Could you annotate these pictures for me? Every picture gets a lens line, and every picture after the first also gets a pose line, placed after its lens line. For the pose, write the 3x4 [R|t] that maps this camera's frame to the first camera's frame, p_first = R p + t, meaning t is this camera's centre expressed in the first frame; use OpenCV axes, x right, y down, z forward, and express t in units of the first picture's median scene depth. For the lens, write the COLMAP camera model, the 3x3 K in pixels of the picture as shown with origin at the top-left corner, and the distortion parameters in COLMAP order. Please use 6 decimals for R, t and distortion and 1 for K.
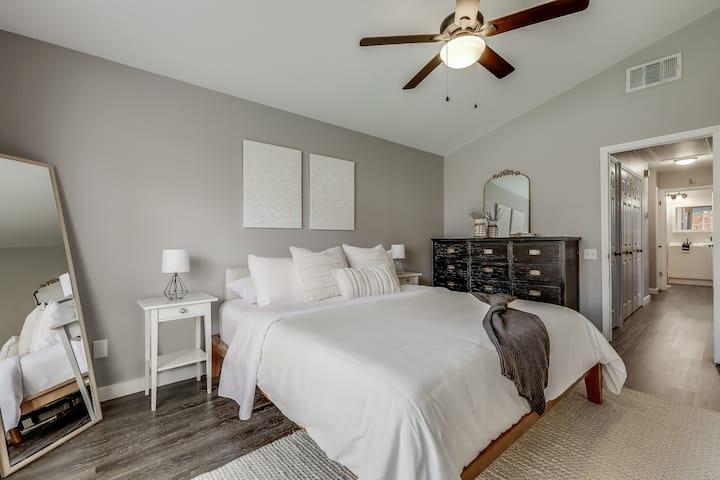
lens RADIAL K [[317.1, 0, 360.0], [0, 317.1, 240.0], [0, 0, 1]] dist [-0.002258, -0.000168]
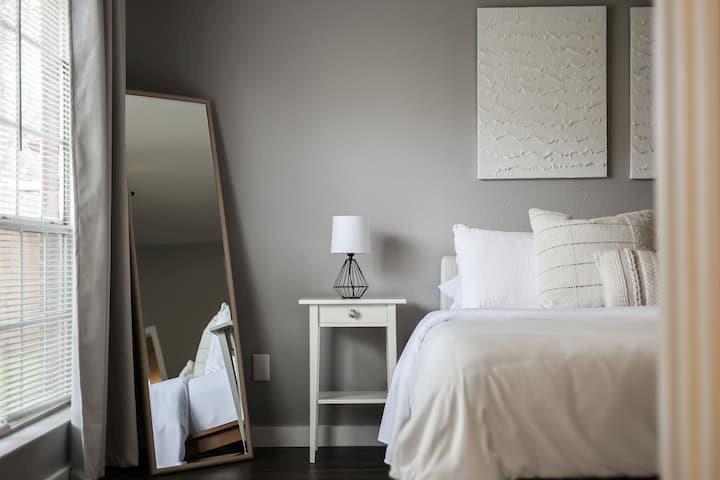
lens RADIAL K [[1118.4, 0, 360.0], [0, 1118.4, 240.0], [0, 0, 1]] dist [-0.008276, -0.013714]
pose [[0.736273, -0.014071, -0.676538, 0.872663], [-0.001810, 0.999739, -0.022764, 0.122554], [0.676682, 0.017985, 0.736055, -0.561091]]
